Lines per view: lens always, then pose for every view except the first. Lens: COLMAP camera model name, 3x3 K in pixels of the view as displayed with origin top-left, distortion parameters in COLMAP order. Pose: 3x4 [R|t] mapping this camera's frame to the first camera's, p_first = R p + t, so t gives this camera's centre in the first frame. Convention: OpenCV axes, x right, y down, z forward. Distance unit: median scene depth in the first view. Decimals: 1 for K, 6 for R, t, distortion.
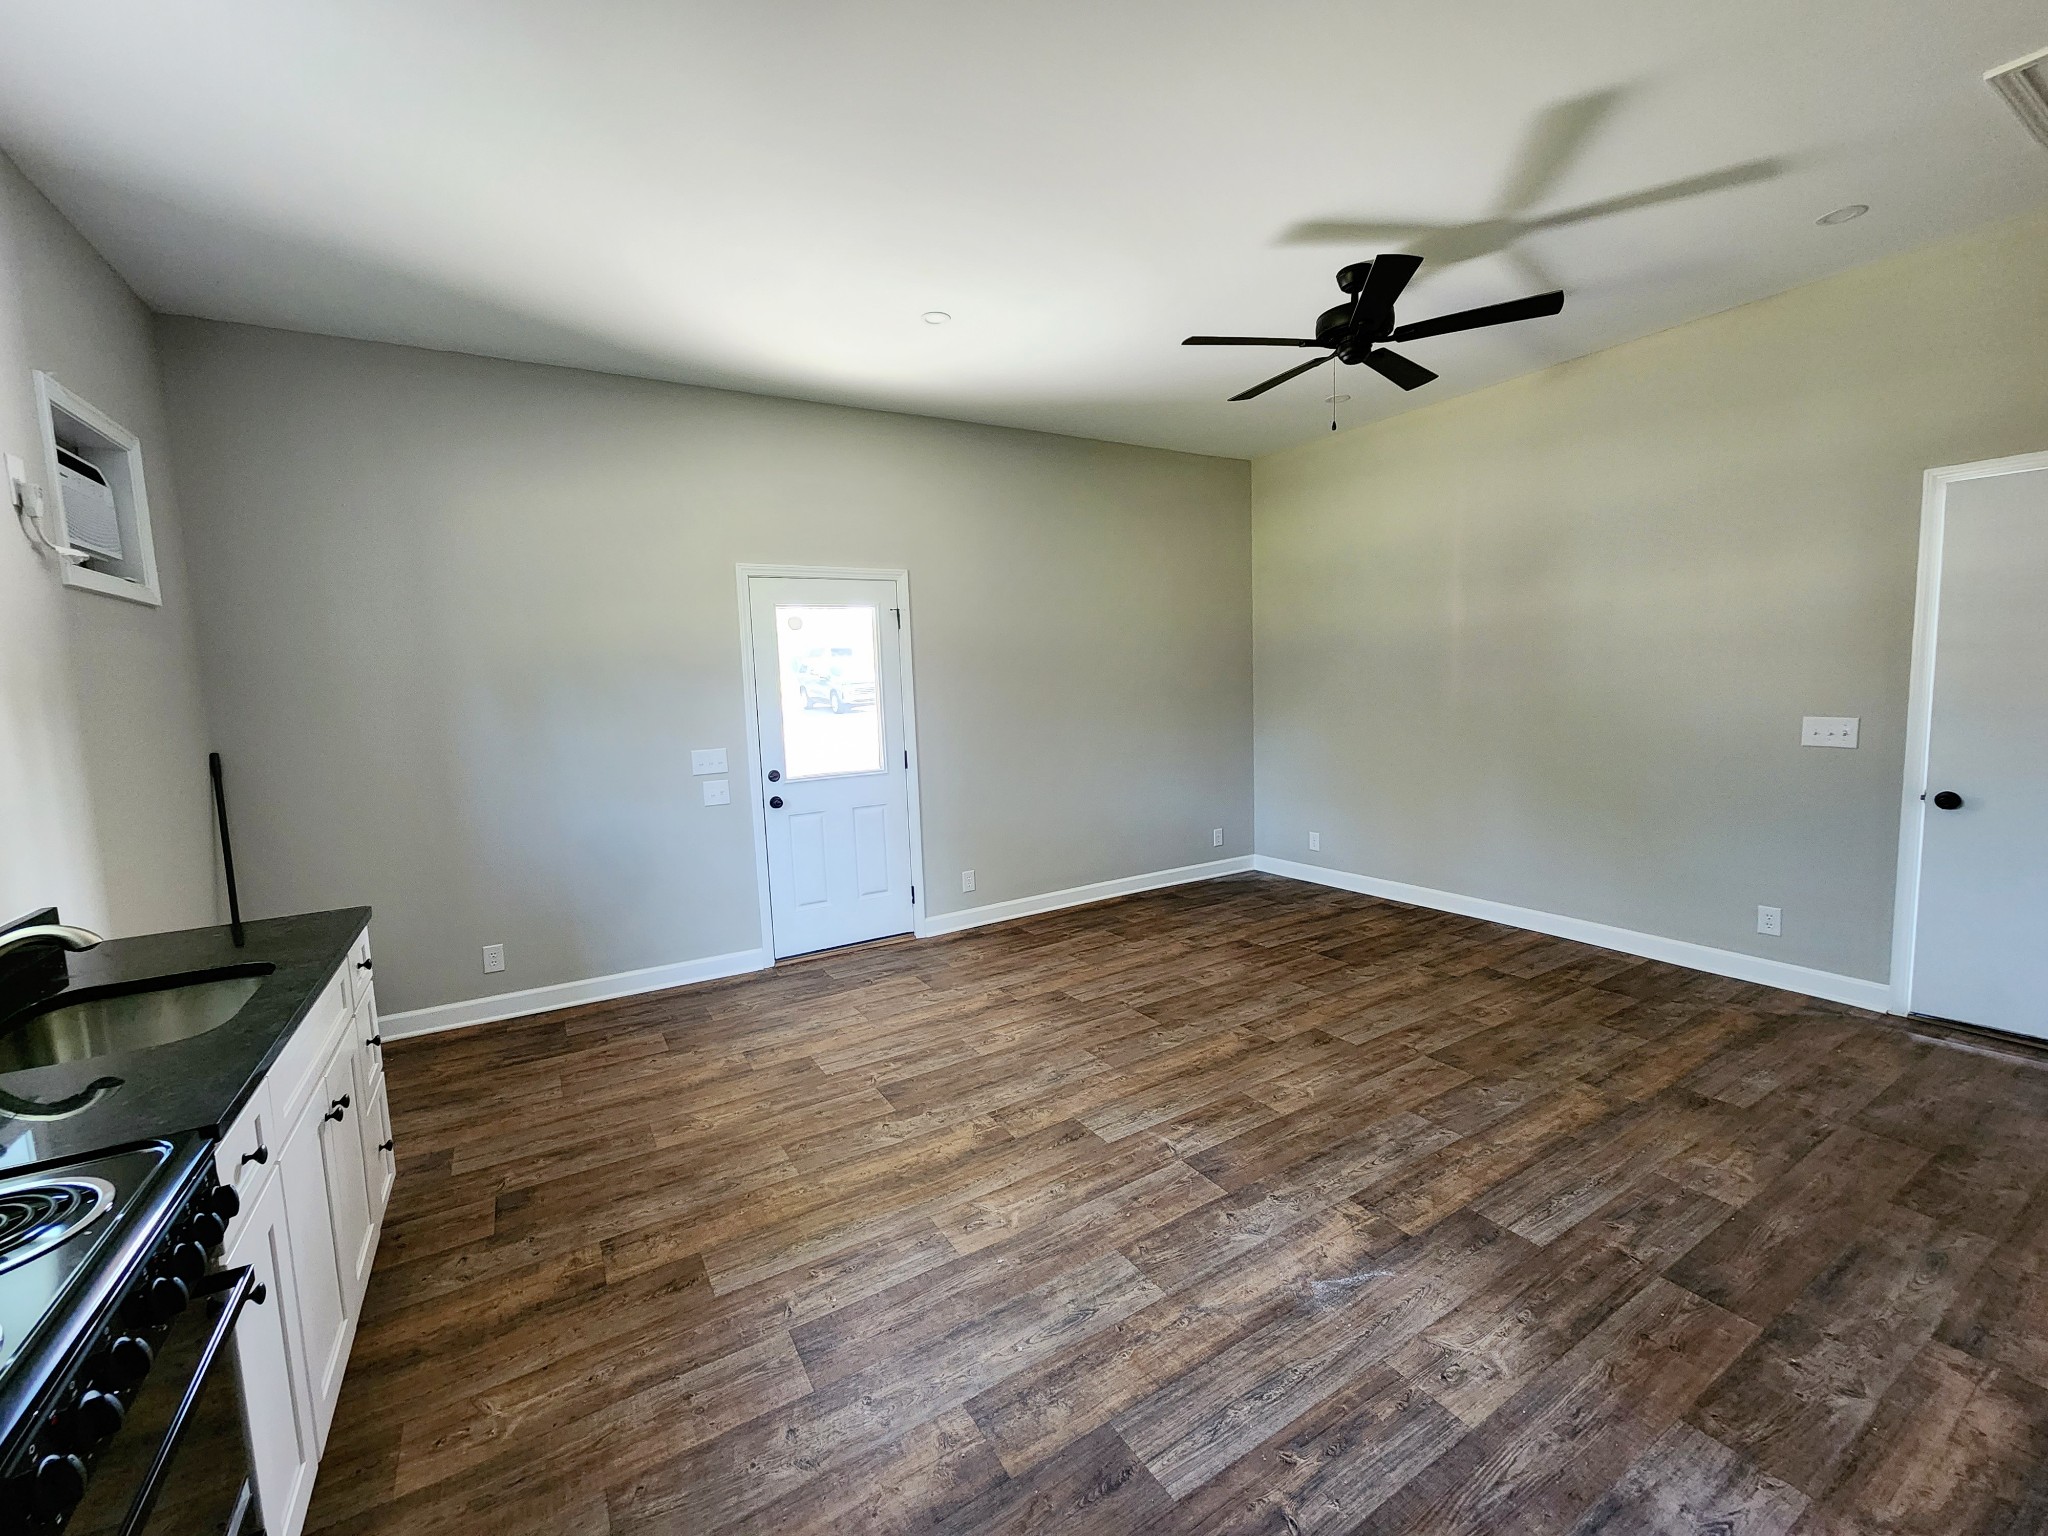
lens RADIAL K [[842.1, 0, 1012.9], [0, 842.1, 760.7], [0, 0, 1]] dist [0.005907, -0.004406]
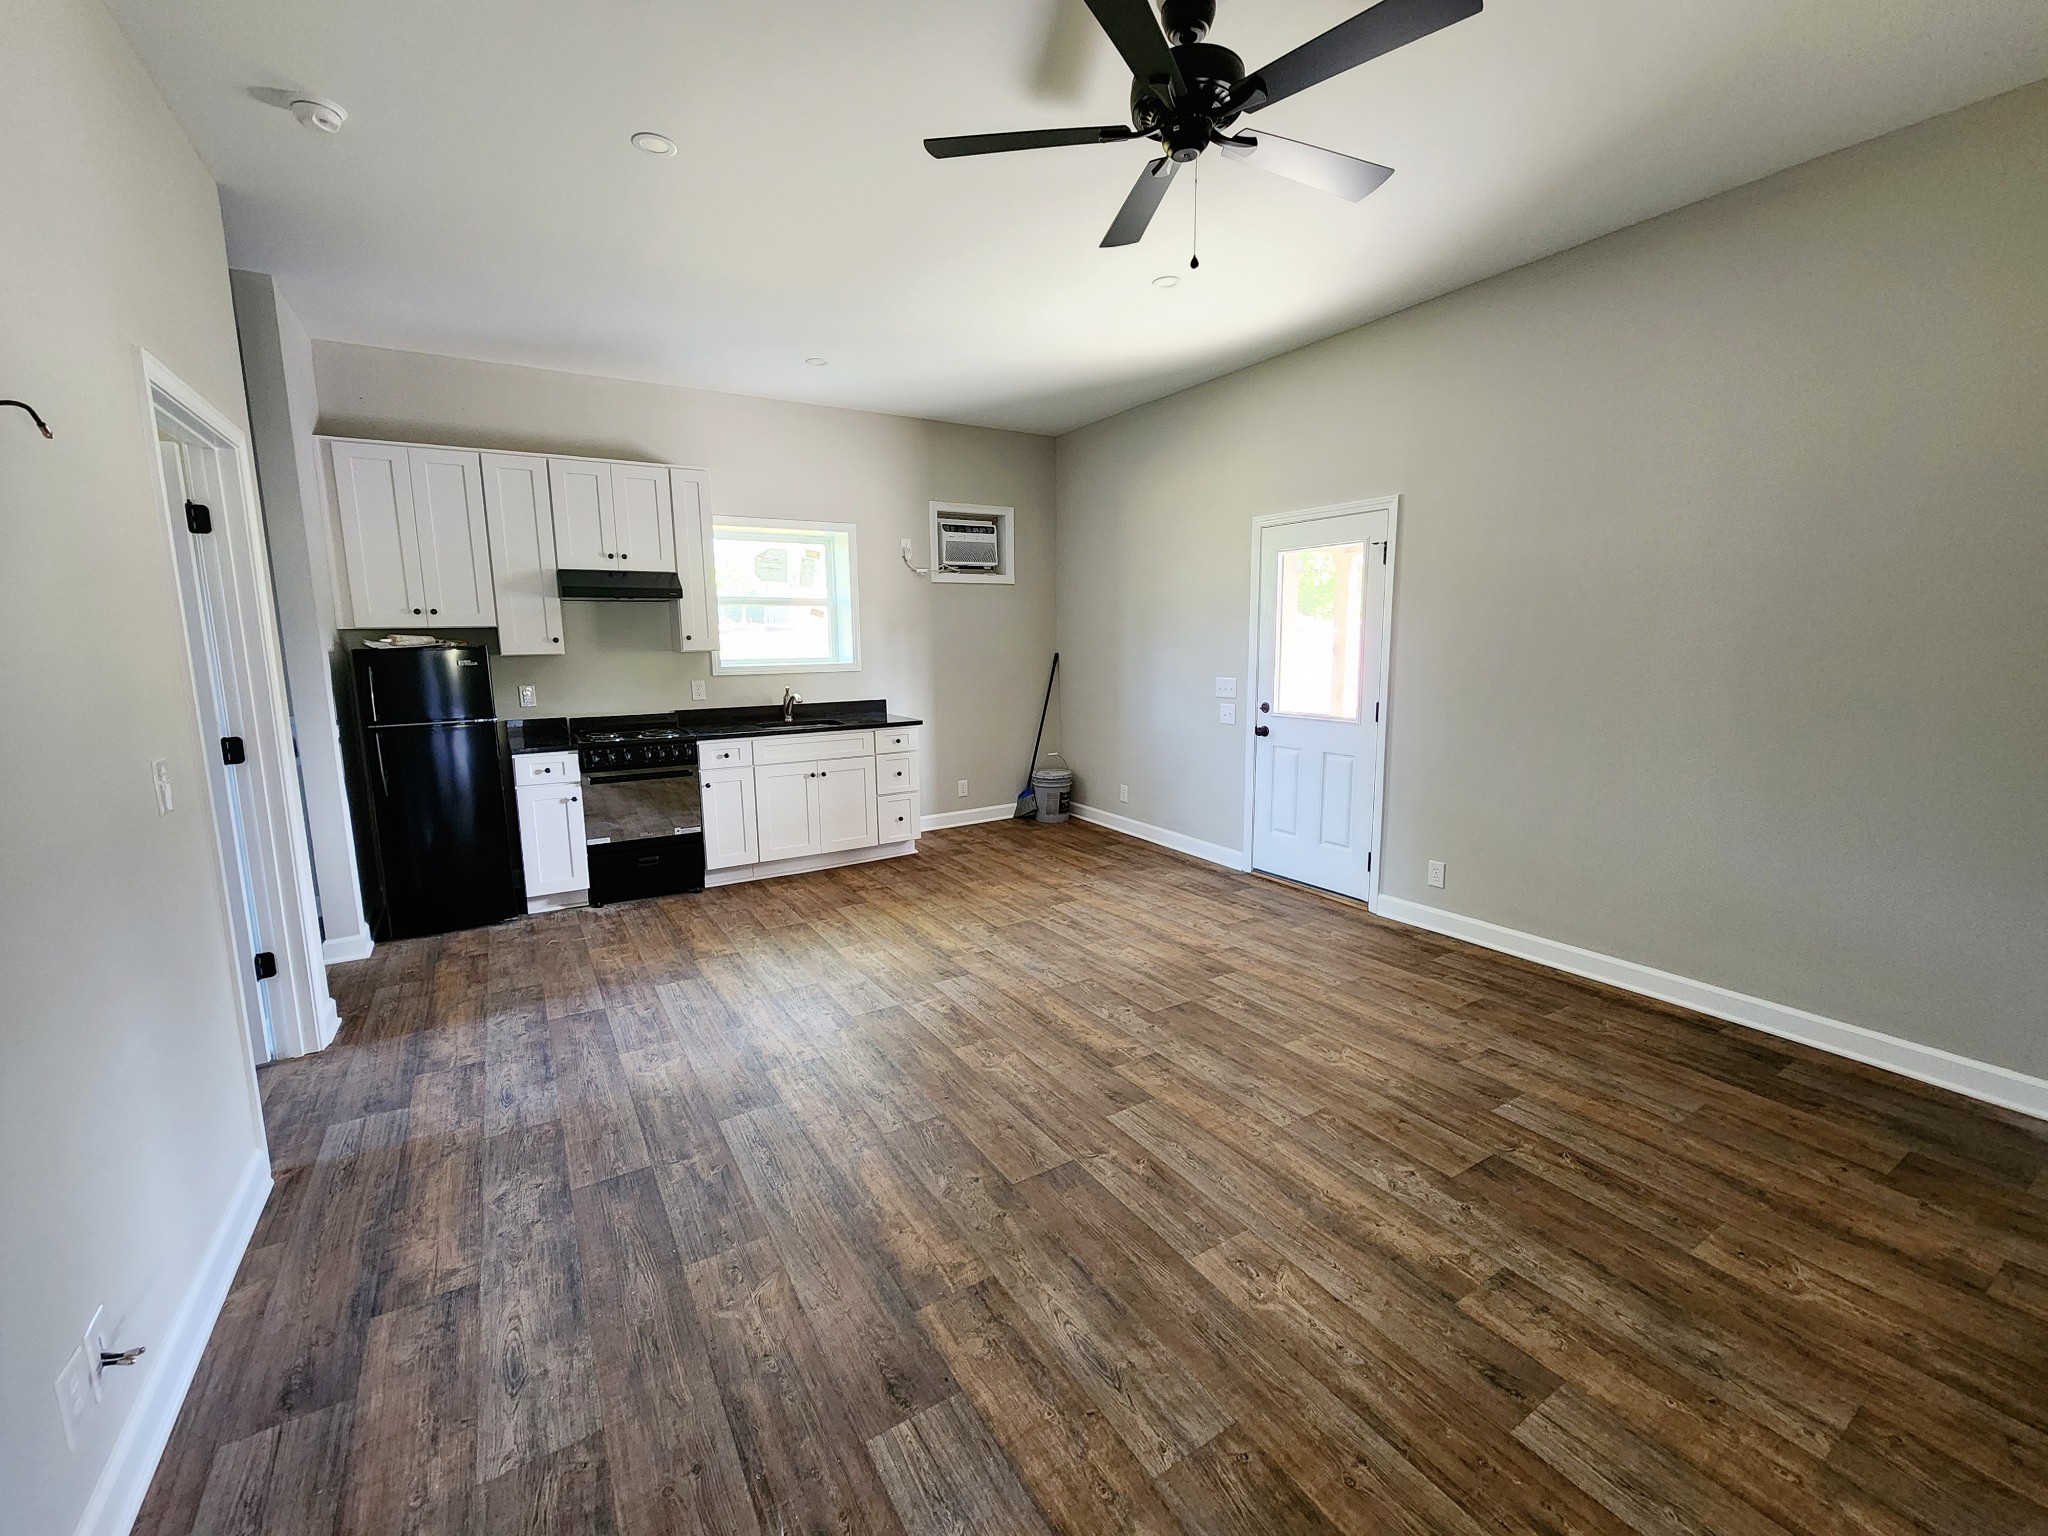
lens RADIAL K [[842.1, 0, 1012.9], [0, 842.1, 760.7], [0, 0, 1]] dist [0.005907, -0.004406]
pose [[0.012817, 0.184192, -0.982807, 1.125321], [-0.087641, 0.979312, 0.182394, -0.119505], [0.996070, 0.083796, 0.028694, 0.878870]]
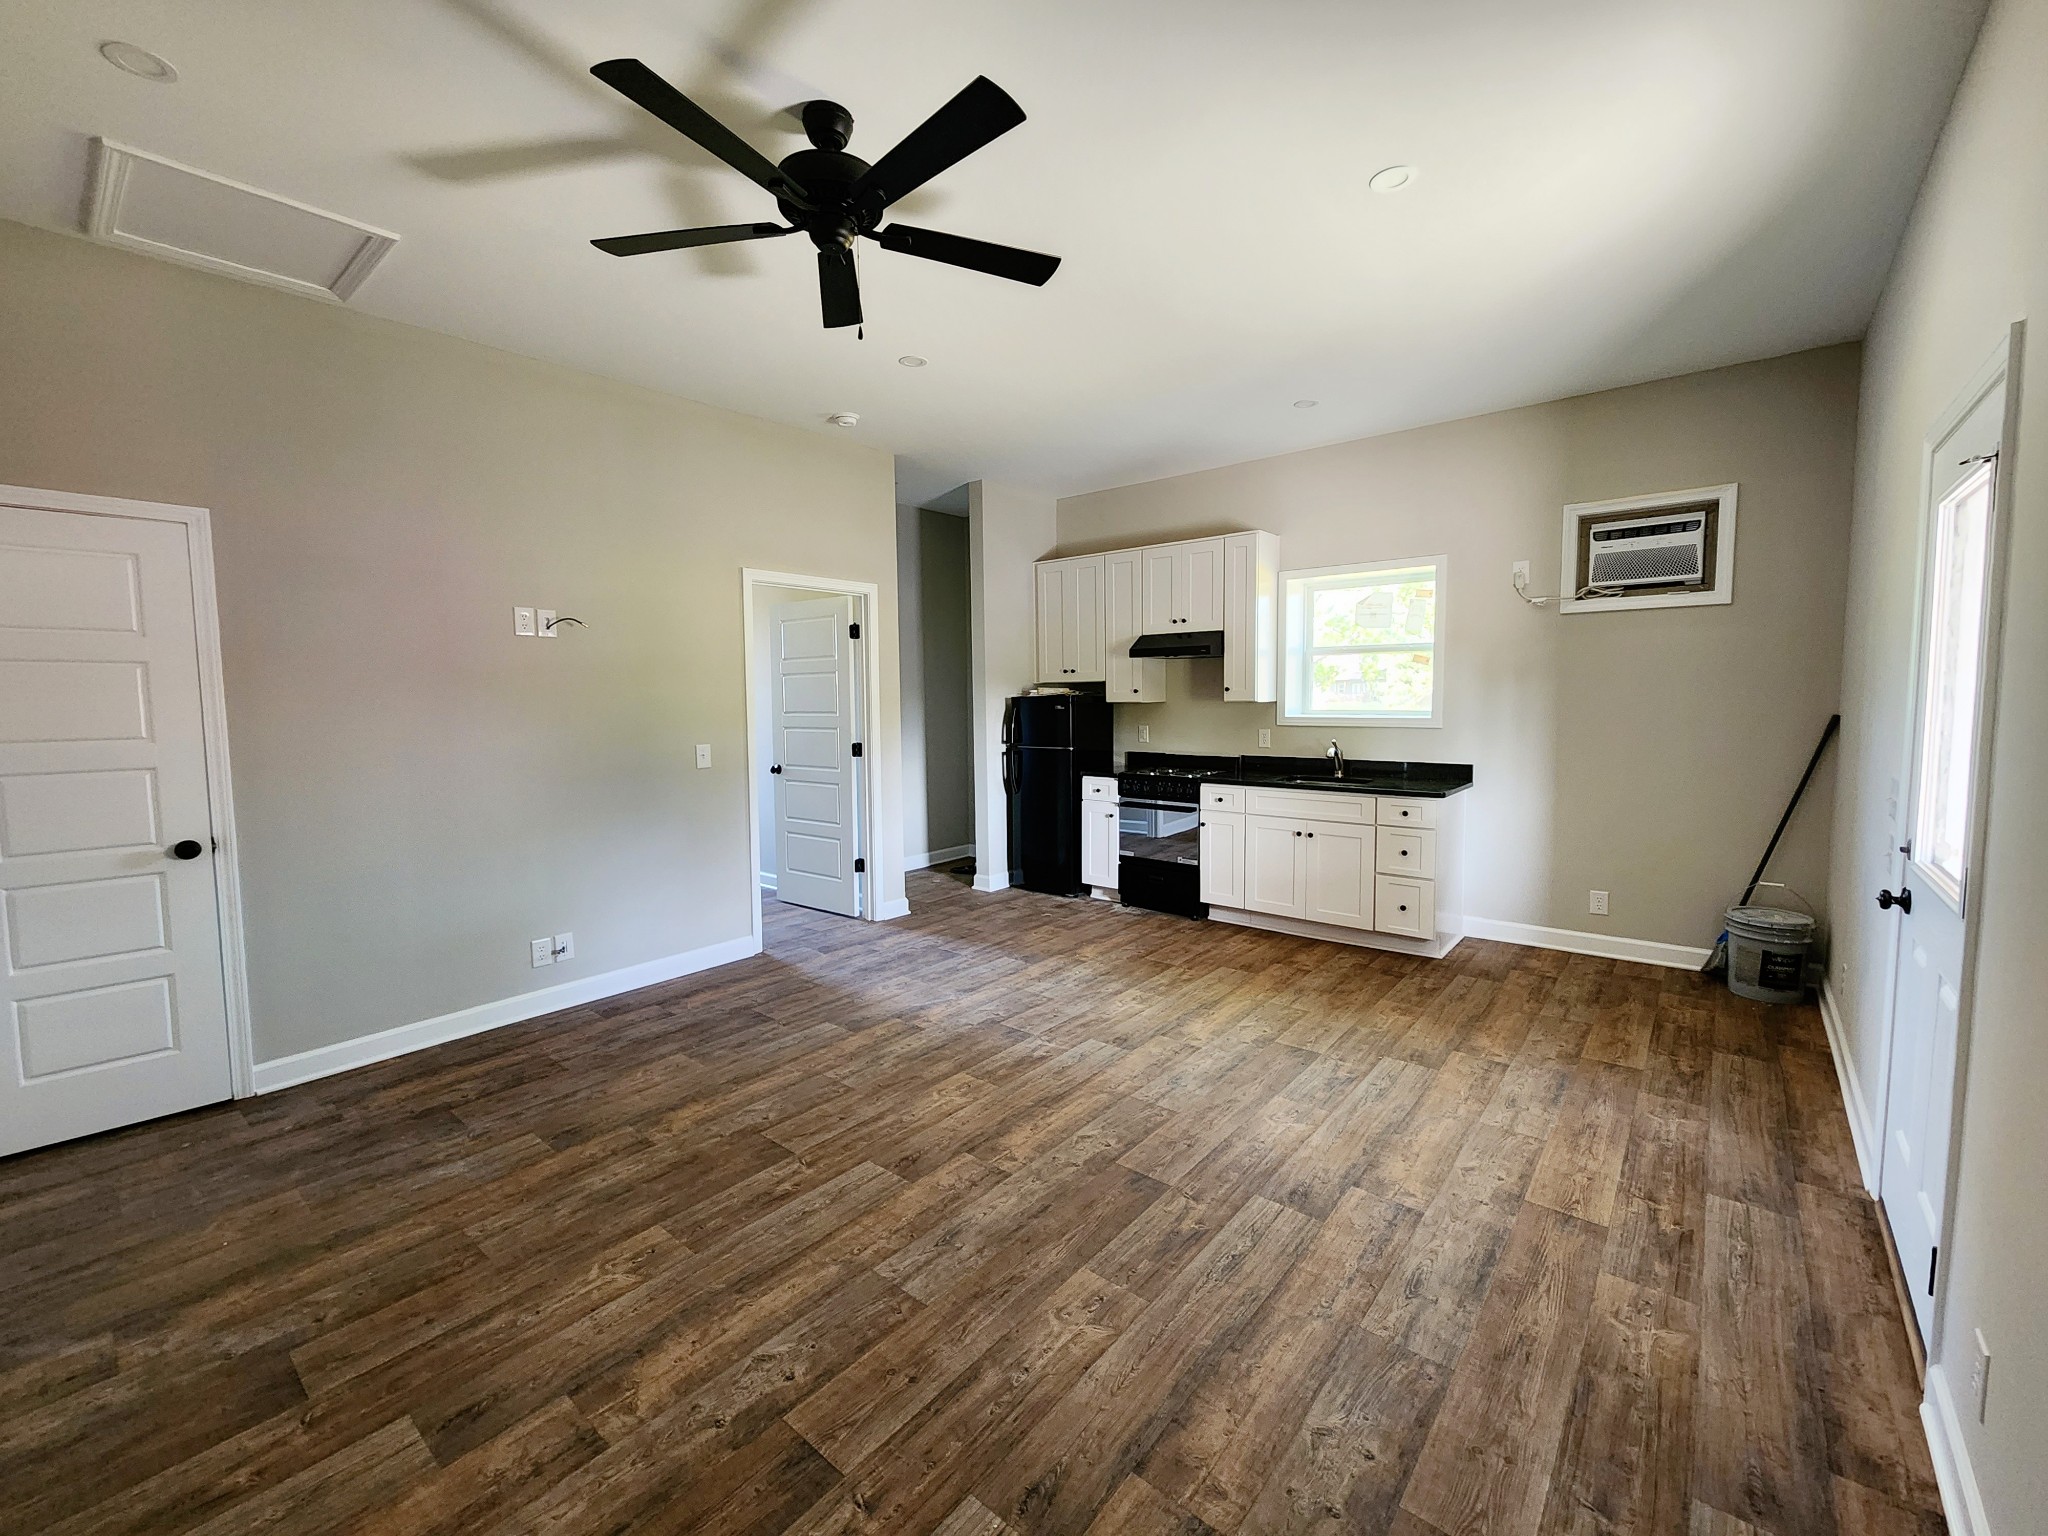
lens RADIAL K [[840.1, 0, 1014.8], [0, 840.1, 753.1], [0, 0, 1]] dist [0.004039, -0.003651]
pose [[-0.942400, 0.073689, -0.326271, 0.516503], [0.015523, 0.984016, 0.177405, -0.185010], [0.334128, 0.162121, -0.928480, 1.750982]]
